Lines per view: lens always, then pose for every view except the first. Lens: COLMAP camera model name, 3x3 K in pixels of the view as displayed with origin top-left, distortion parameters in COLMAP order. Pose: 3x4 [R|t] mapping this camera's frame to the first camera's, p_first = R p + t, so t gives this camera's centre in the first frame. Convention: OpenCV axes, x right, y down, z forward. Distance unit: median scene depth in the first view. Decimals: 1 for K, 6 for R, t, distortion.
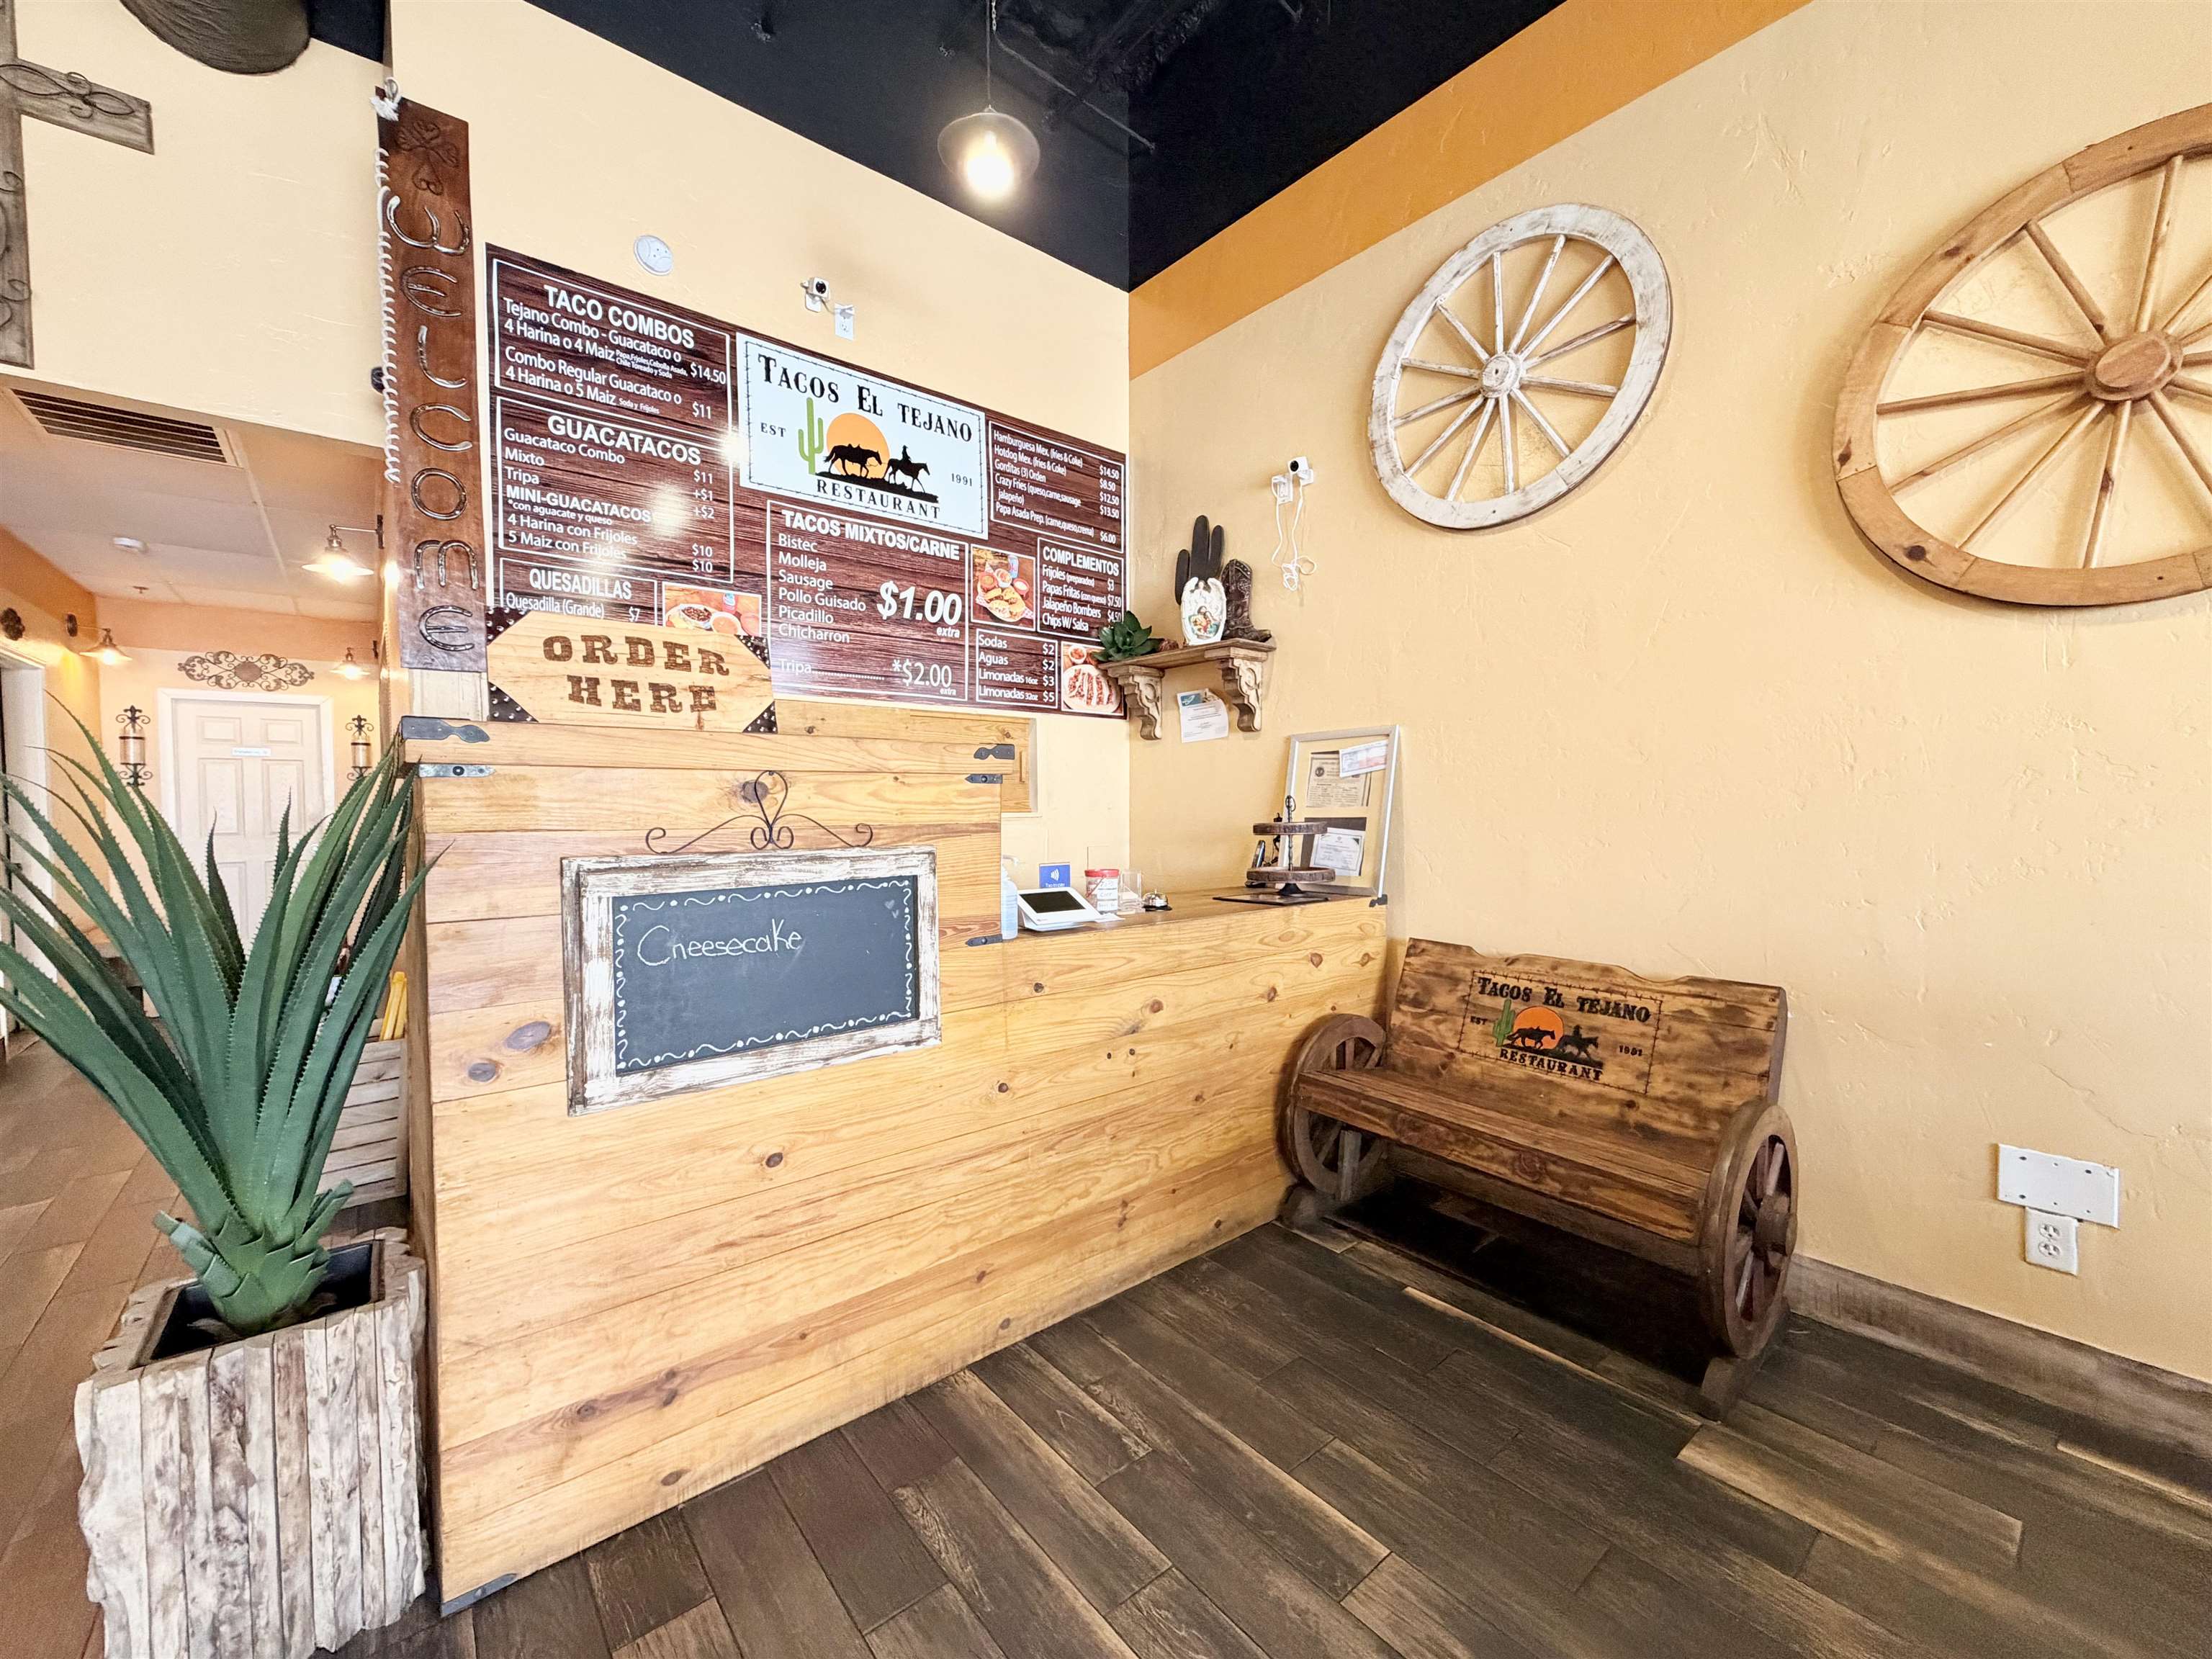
lens RADIAL K [[882.6, 0, 1096.9], [0, 882.6, 828.9], [0, 0, 1]] dist [0.000104, 0.000024]
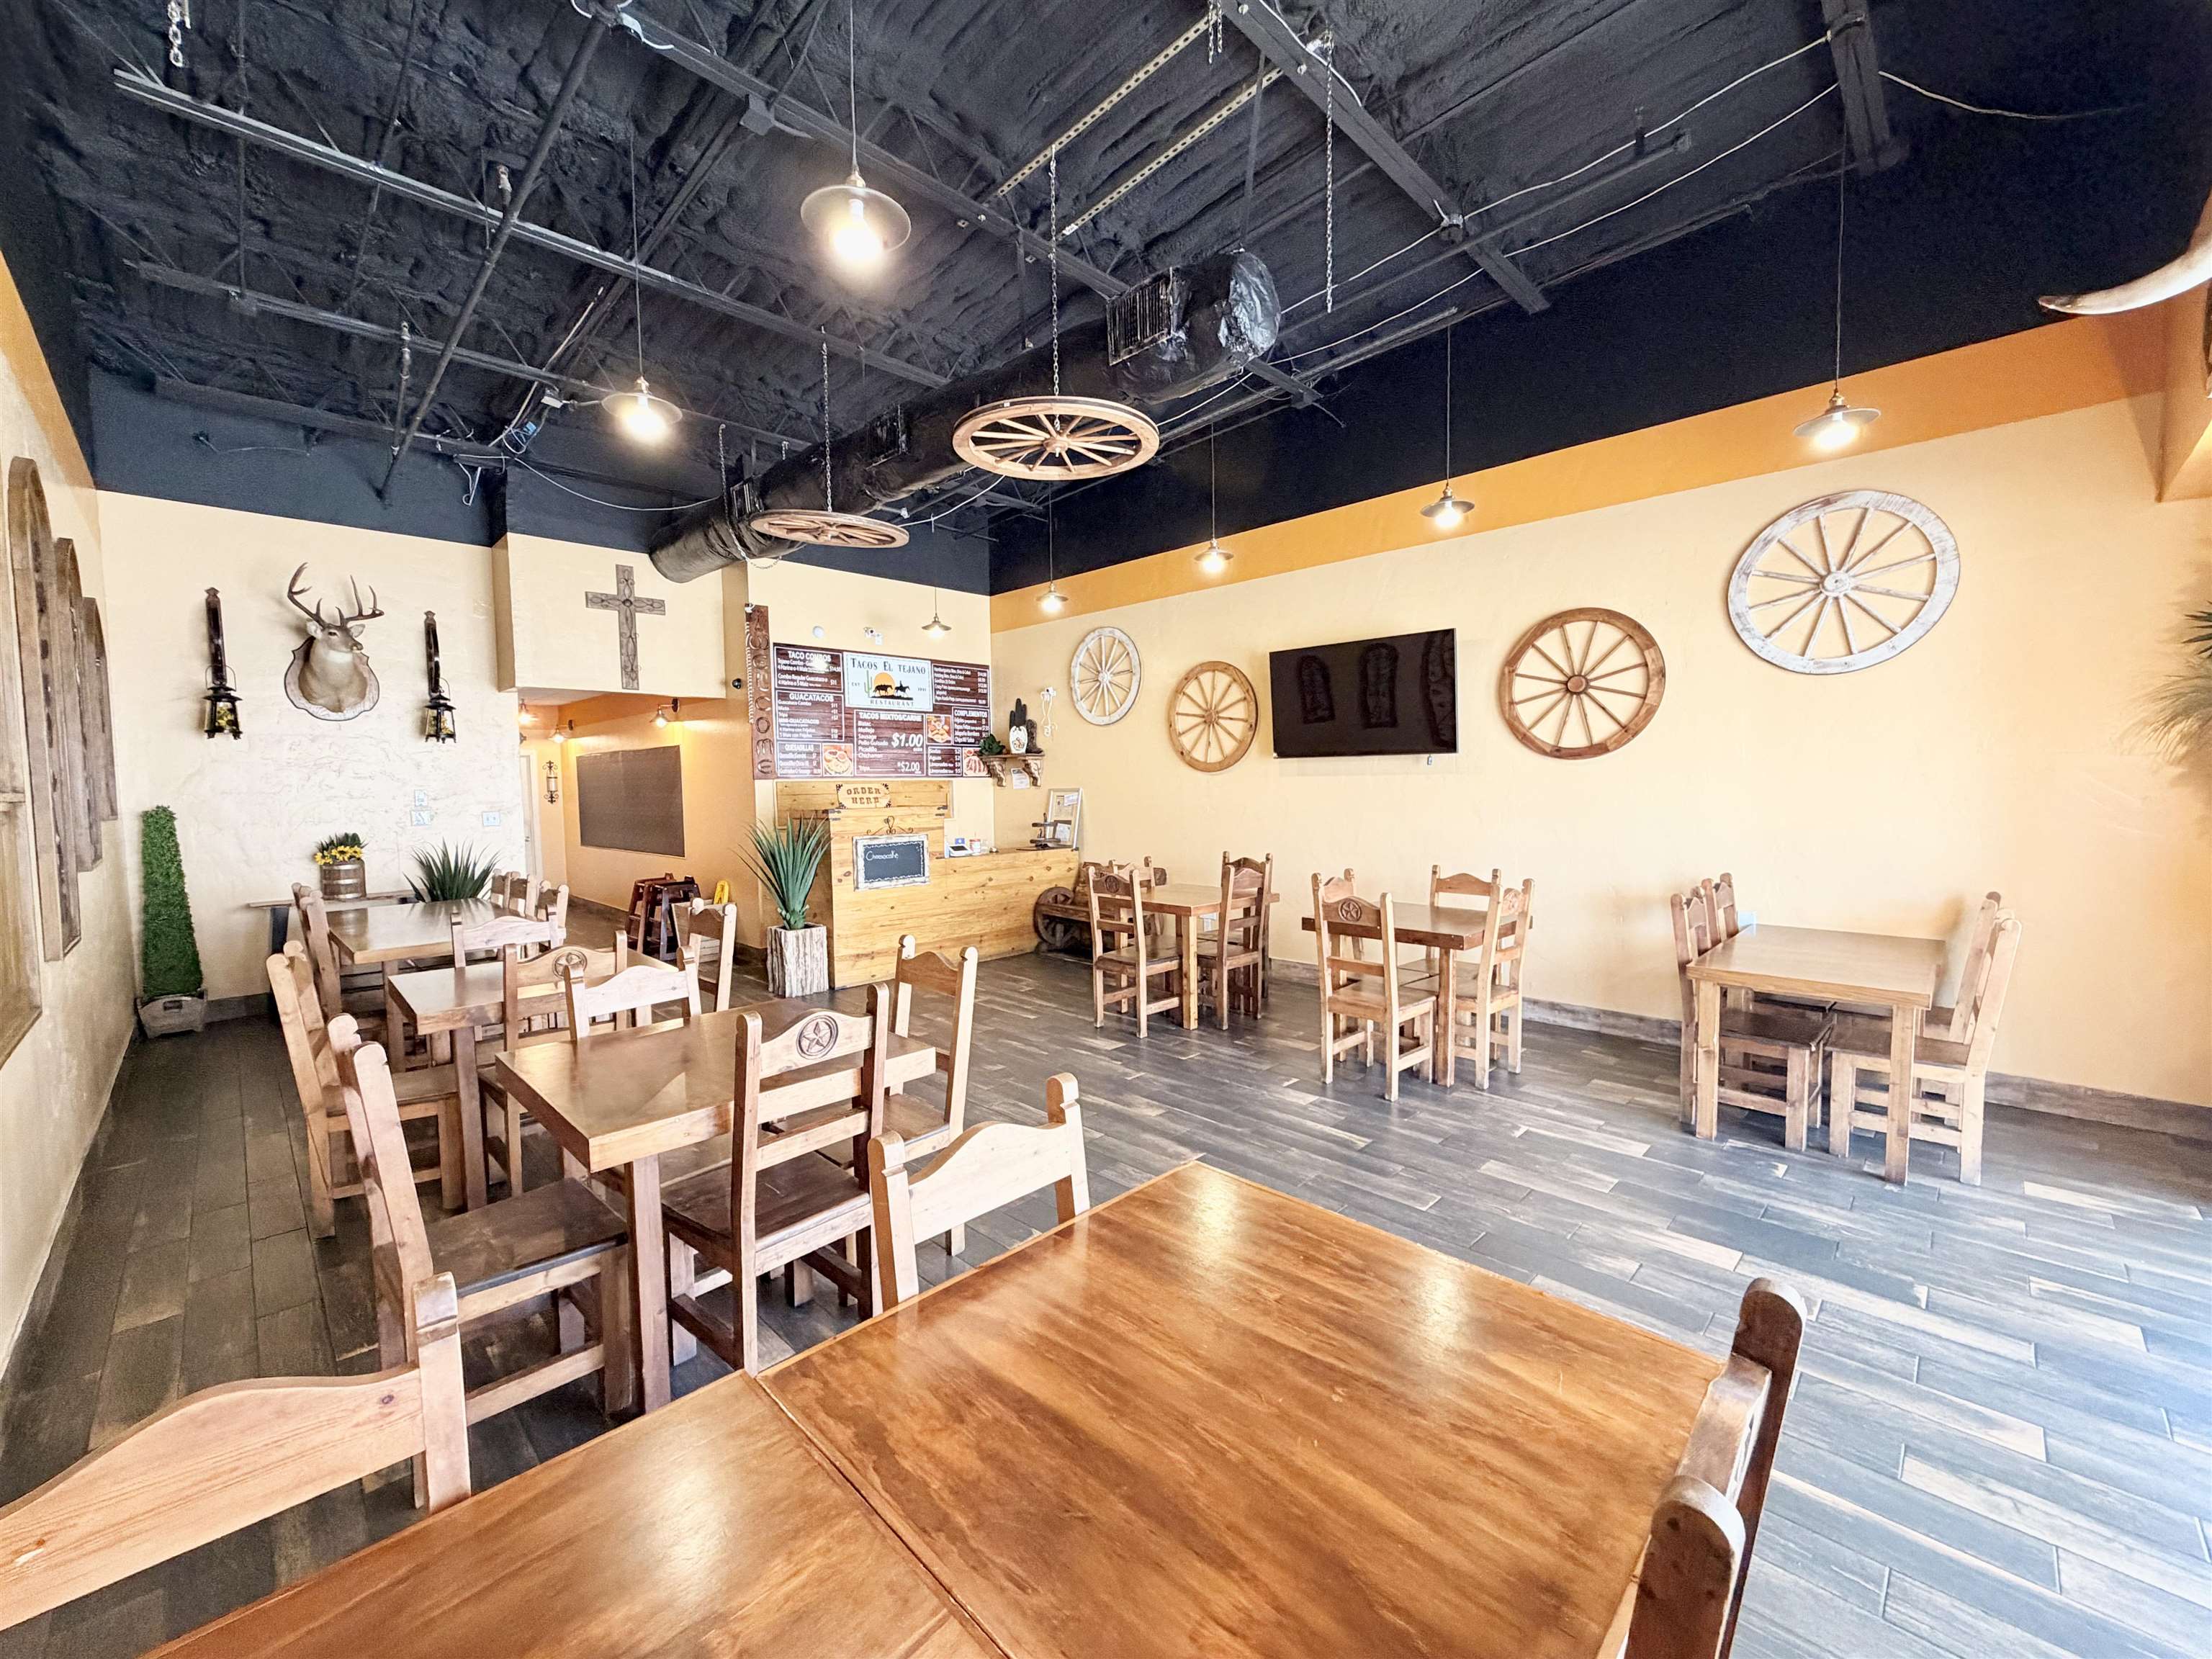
lens RADIAL K [[882.6, 0, 1098.8], [0, 882.6, 833.1], [0, 0, 1]] dist [0.000104, 0.000024]
pose [[0.995441, -0.014881, 0.094208, 0.125201], [0.012422, 0.999568, 0.026636, -0.045900], [-0.094563, -0.025345, 0.995196, -1.826942]]
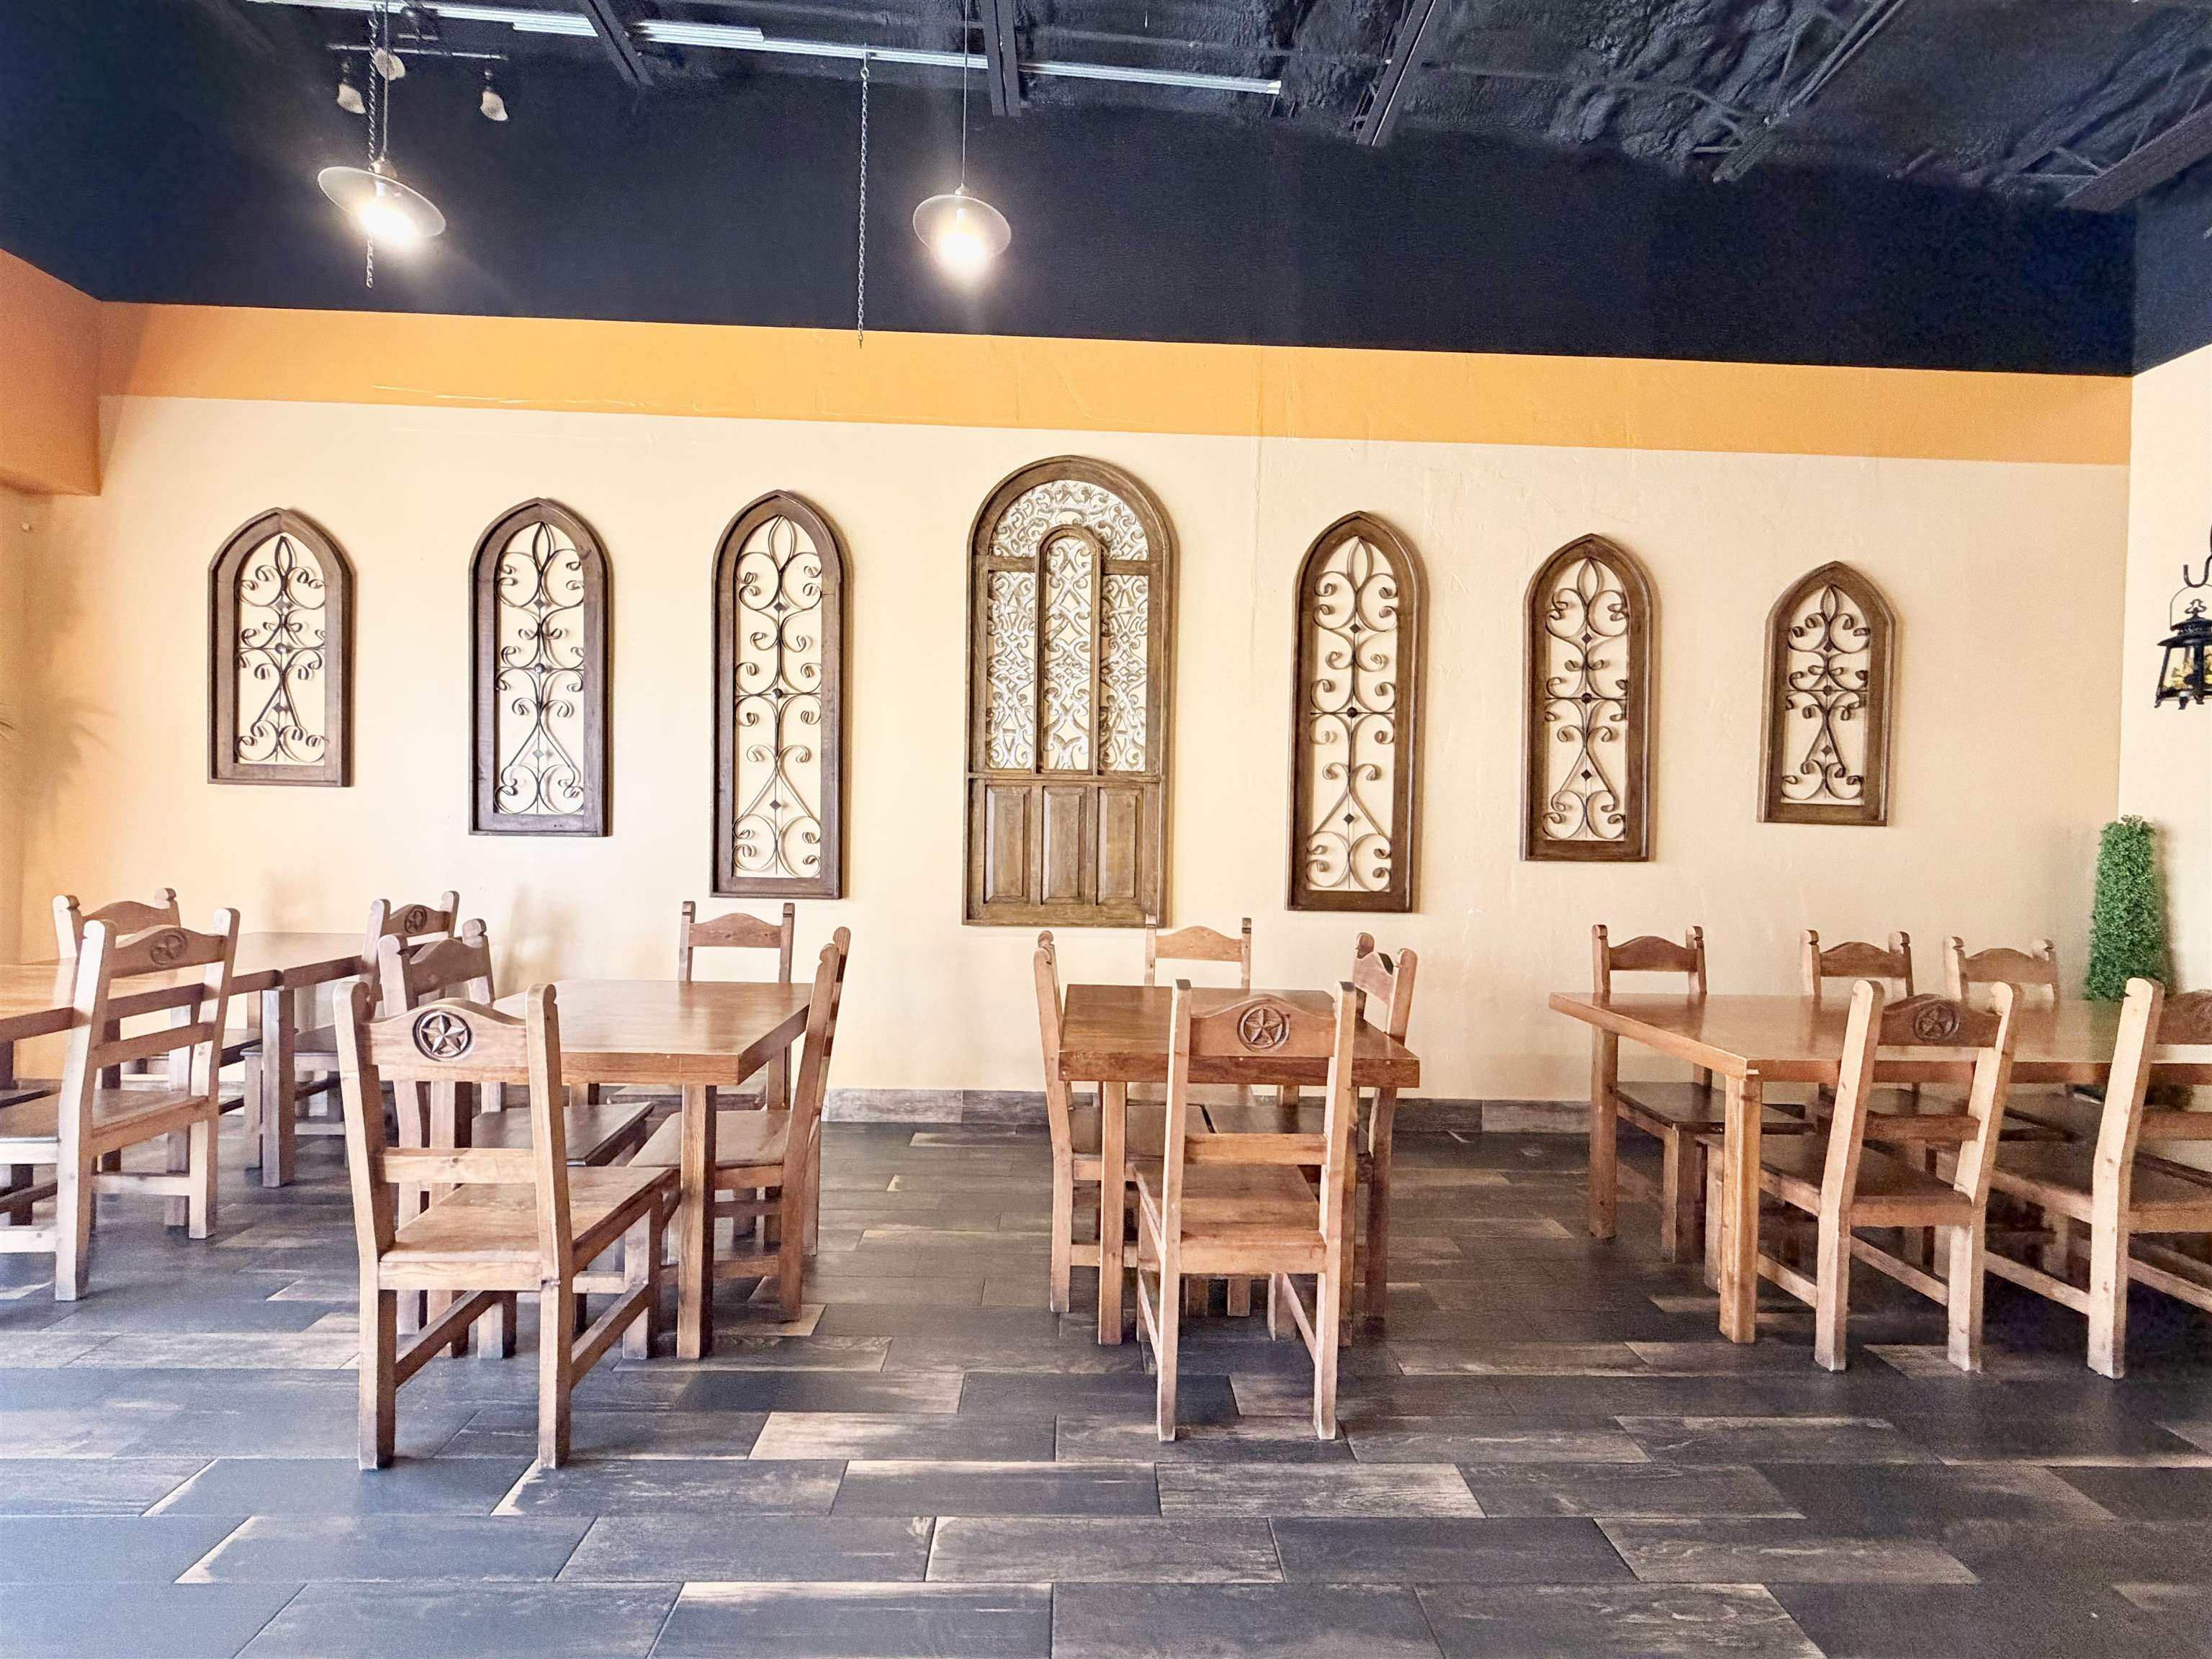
lens RADIAL K [[882.6, 0, 1092.1], [0, 882.6, 833.5], [0, 0, 1]] dist [0.000104, 0.000024]
pose [[-0.613146, -0.005946, -0.789947, 0.227974], [-0.044520, 0.998643, 0.027039, -0.022027], [0.788714, 0.051747, -0.612578, -0.123956]]
